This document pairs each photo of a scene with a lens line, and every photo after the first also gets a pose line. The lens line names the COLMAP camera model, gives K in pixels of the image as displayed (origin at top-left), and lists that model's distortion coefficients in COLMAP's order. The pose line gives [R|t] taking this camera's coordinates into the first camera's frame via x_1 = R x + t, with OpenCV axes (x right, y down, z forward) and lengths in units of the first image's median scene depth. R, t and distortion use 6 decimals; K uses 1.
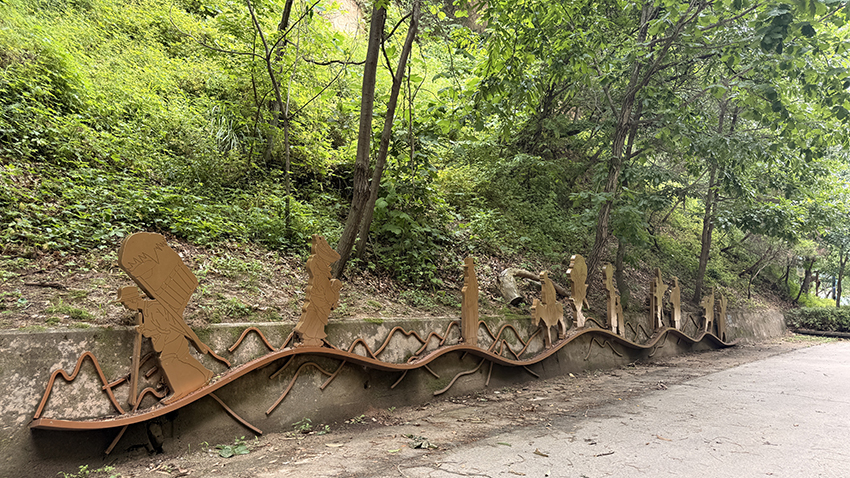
lens RADIAL K [[602.2, 0, 425.5], [0, 602.2, 235.9], [0, 0, 1]] dist [0.048248, -0.010799]
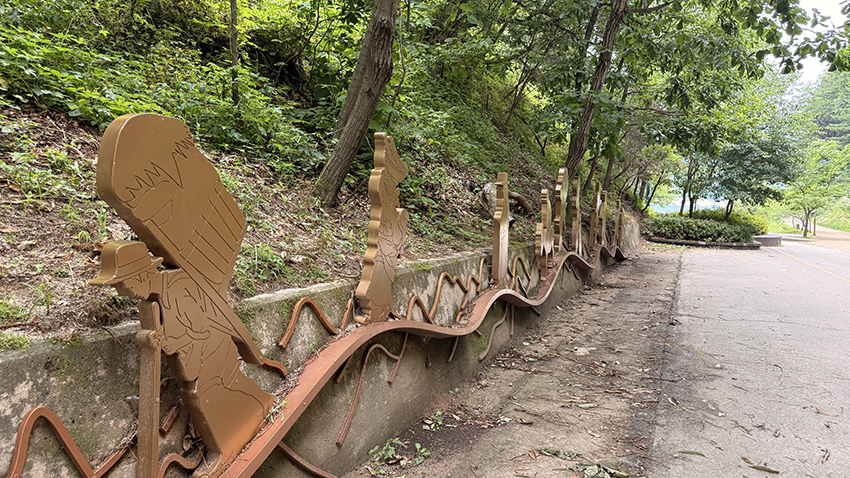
lens RADIAL K [[602.2, 0, 424.9], [0, 602.2, 238.4], [0, 0, 1]] dist [0.048248, -0.010799]
pose [[0.954000, -0.011361, 0.299590, -0.299698], [-0.037579, 0.986869, 0.157089, 0.004216], [-0.297441, -0.161122, 0.941046, 0.390714]]
